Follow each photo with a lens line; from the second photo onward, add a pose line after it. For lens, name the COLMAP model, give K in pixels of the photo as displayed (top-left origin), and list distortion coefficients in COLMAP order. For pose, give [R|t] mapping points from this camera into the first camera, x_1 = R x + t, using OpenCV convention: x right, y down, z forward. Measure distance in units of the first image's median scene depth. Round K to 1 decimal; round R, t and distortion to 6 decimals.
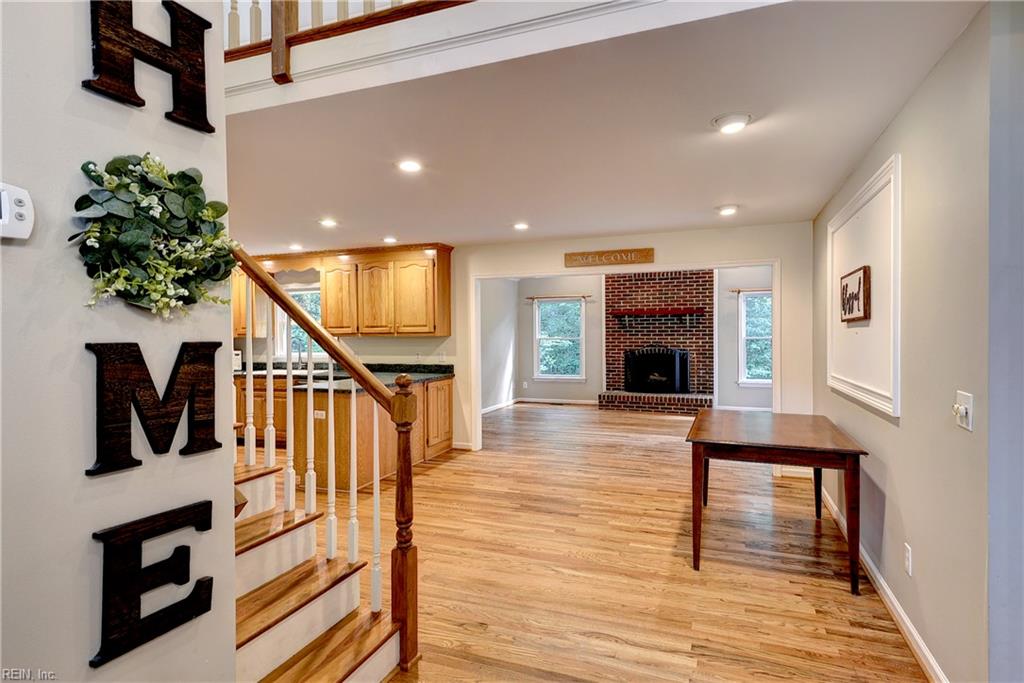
lens RADIAL K [[527.3, 0, 547.2], [0, 527.3, 328.1], [0, 0, 1]] dist [0.053587, -0.002152]
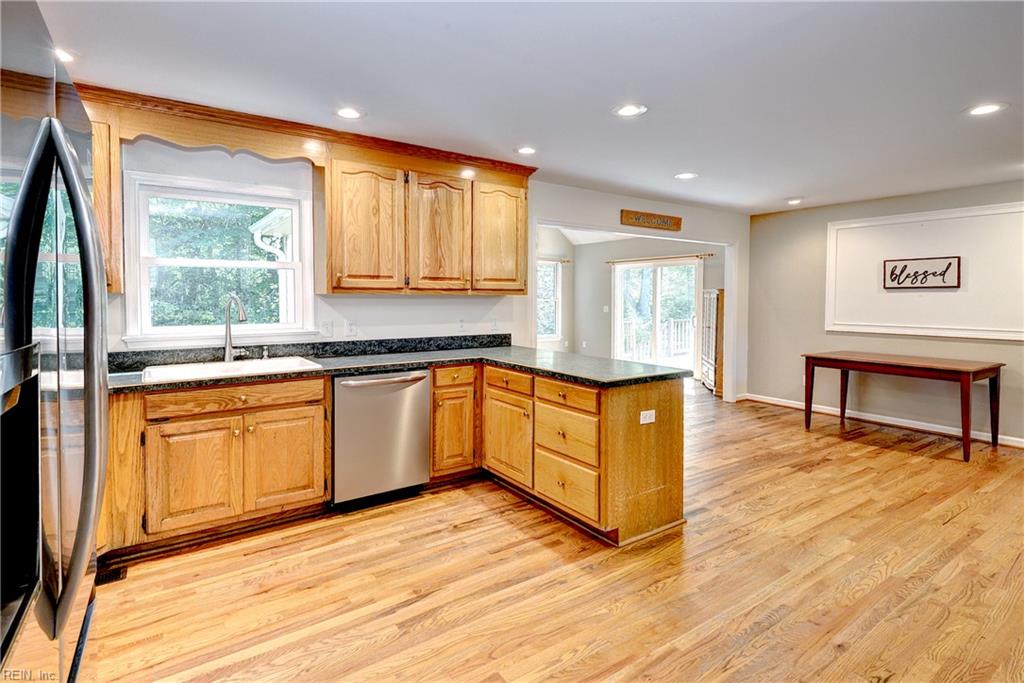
lens RADIAL K [[480.3, 0, 486.5], [0, 480.3, 311.1], [0, 0, 1]] dist [0.005863, -0.005440]
pose [[0.636434, -0.014432, 0.771196, -0.991689], [-0.014516, 0.999424, 0.030682, 0.023836], [-0.771194, -0.030722, 0.635858, 0.805459]]
